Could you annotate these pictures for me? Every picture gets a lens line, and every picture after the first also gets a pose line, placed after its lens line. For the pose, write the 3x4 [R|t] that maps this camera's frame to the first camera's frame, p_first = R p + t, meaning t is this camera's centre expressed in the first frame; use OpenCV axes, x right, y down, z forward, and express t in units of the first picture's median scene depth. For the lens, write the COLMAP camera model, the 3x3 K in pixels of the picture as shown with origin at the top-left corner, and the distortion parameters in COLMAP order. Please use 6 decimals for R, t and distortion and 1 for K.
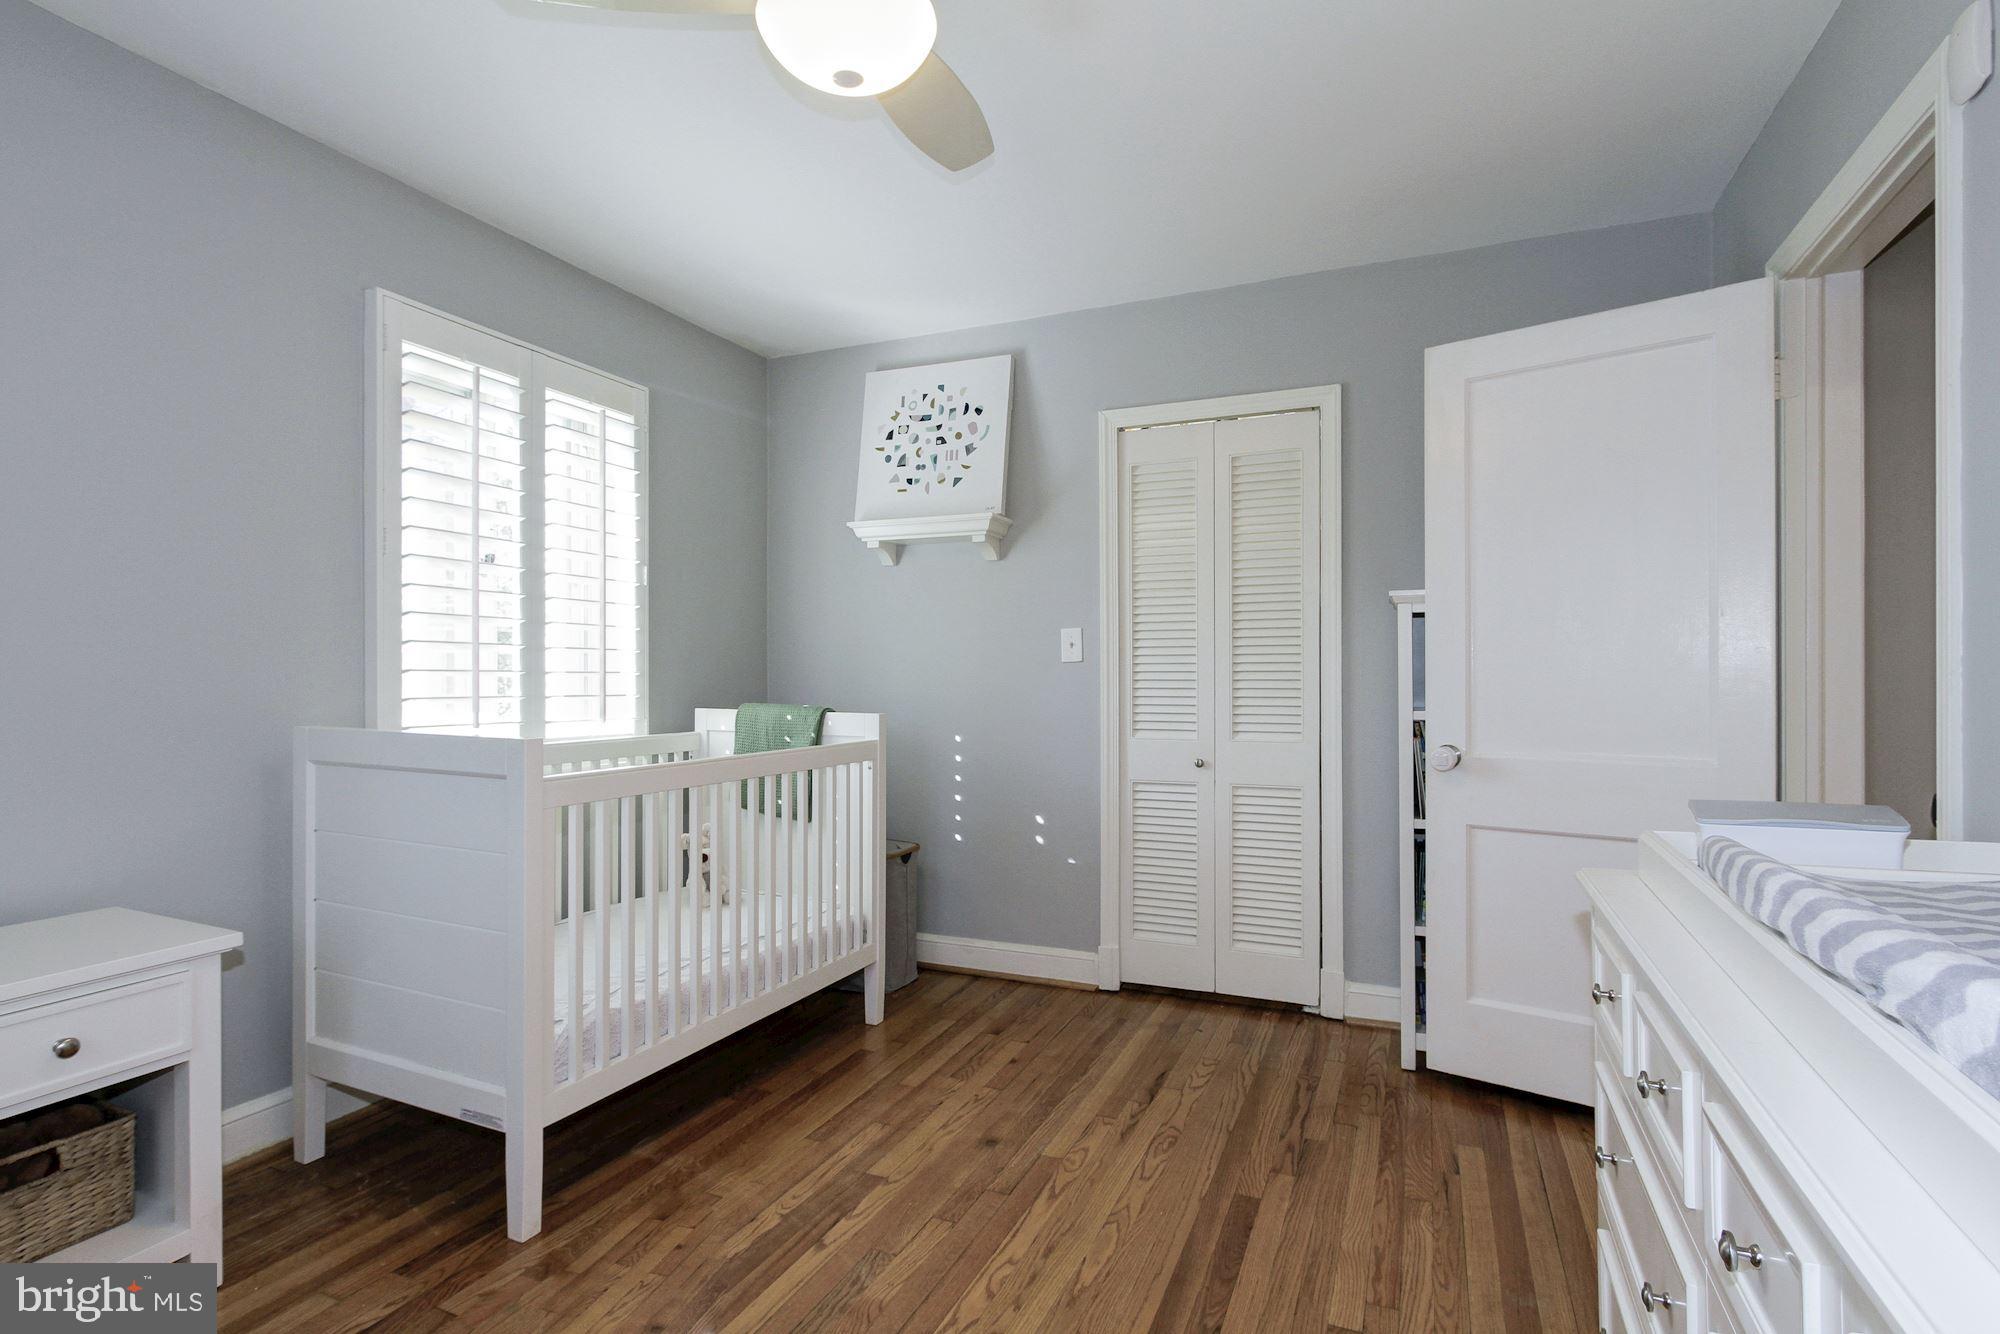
lens RADIAL K [[973.0, 0, 998.0], [0, 973.0, 679.0], [0, 0, 1]] dist [-0.020840, 0.016163]
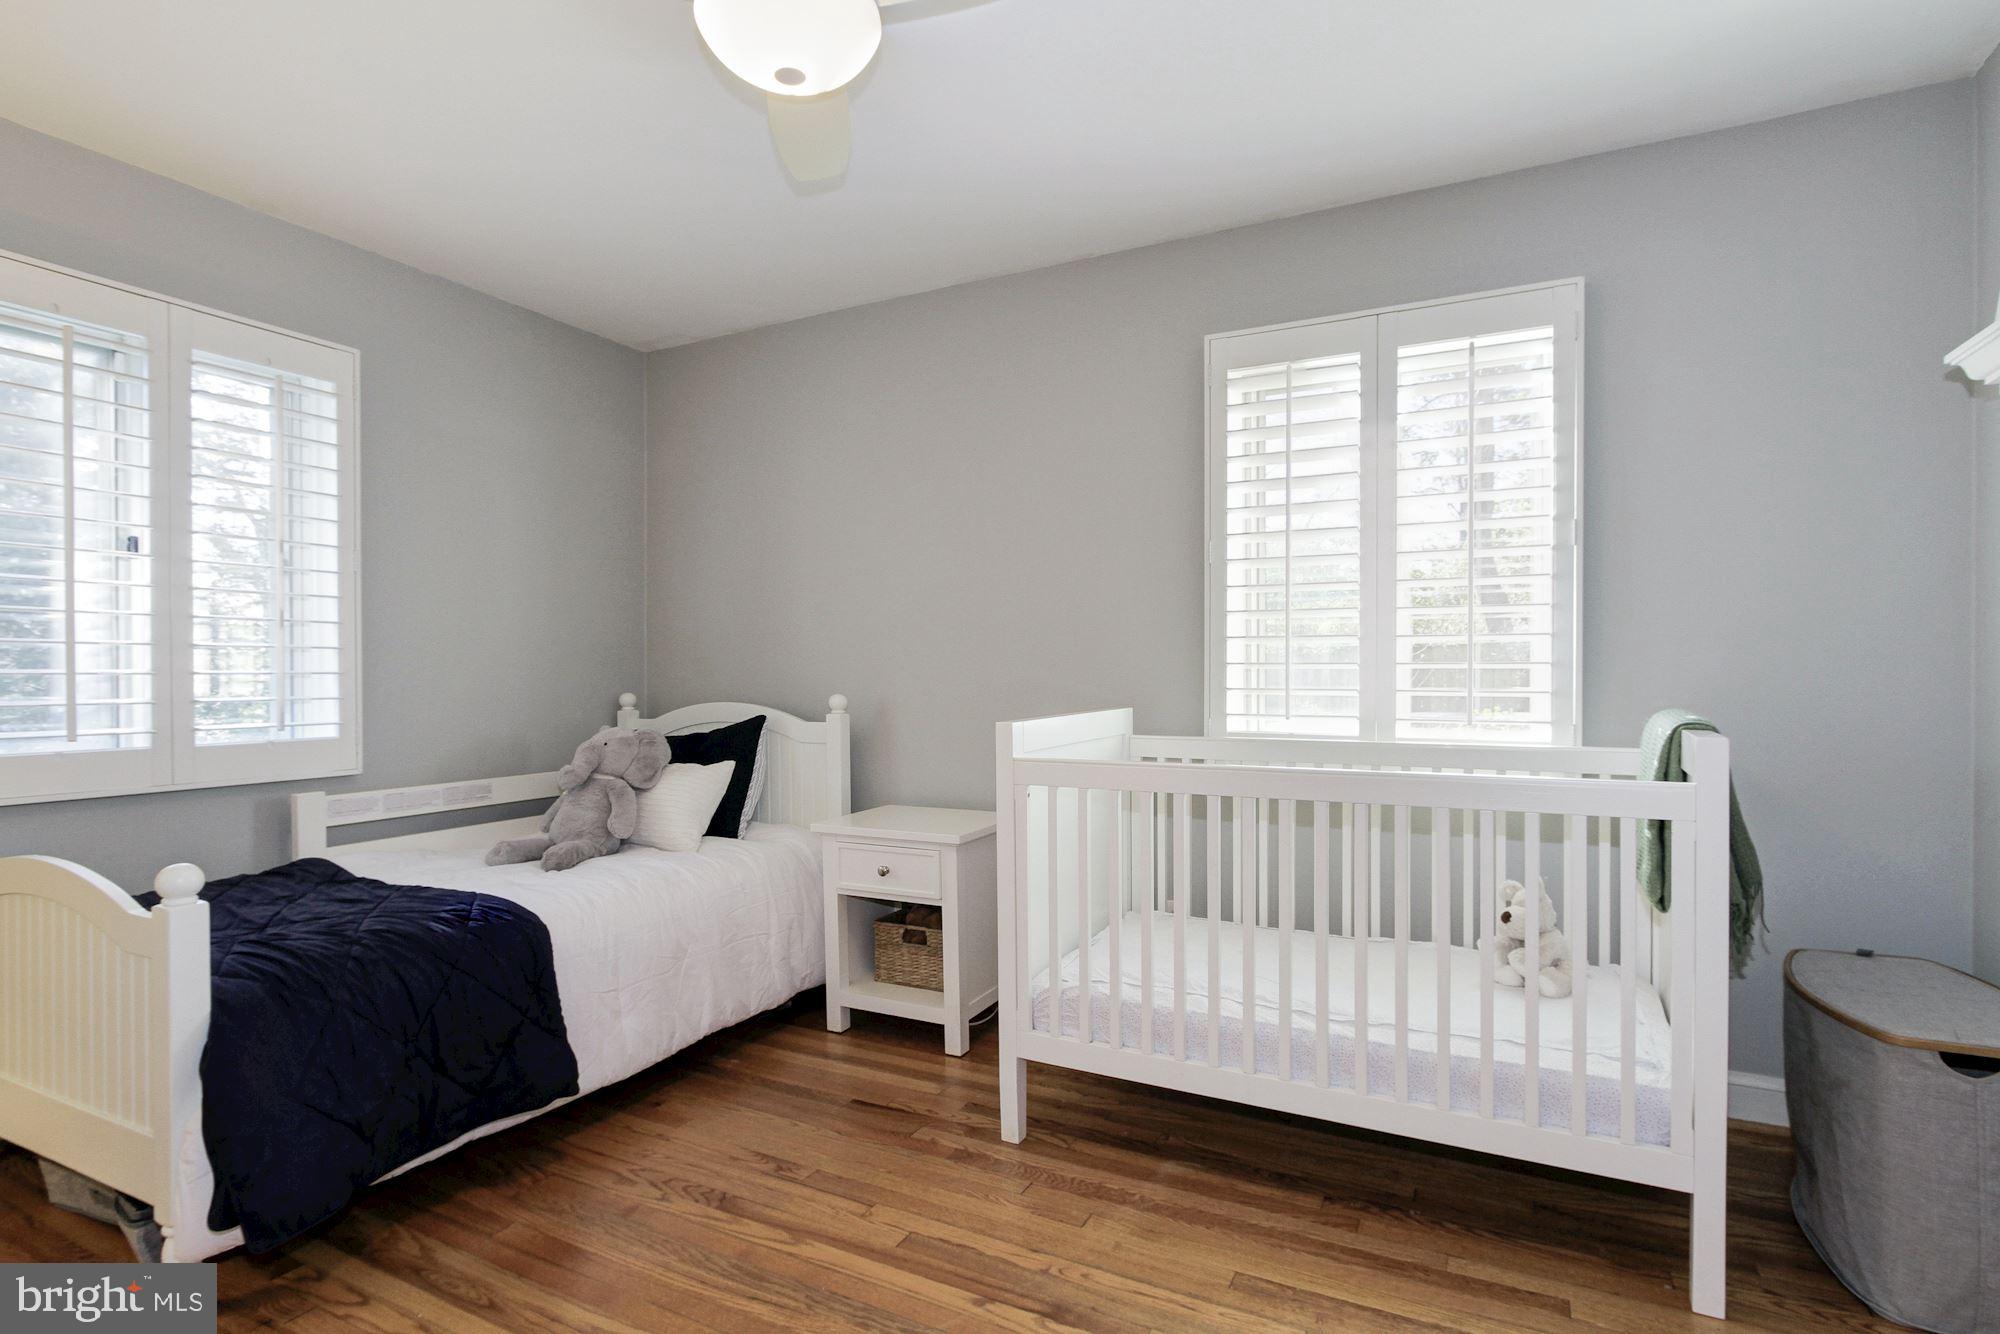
lens RADIAL K [[973.0, 0, 998.0], [0, 973.0, 679.0], [0, 0, 1]] dist [-0.020840, 0.016163]
pose [[-0.047668, 0.020004, -0.998663, 0.514904], [0.007077, 0.999781, 0.019689, -0.015977], [0.998838, -0.006129, -0.047799, 0.761216]]
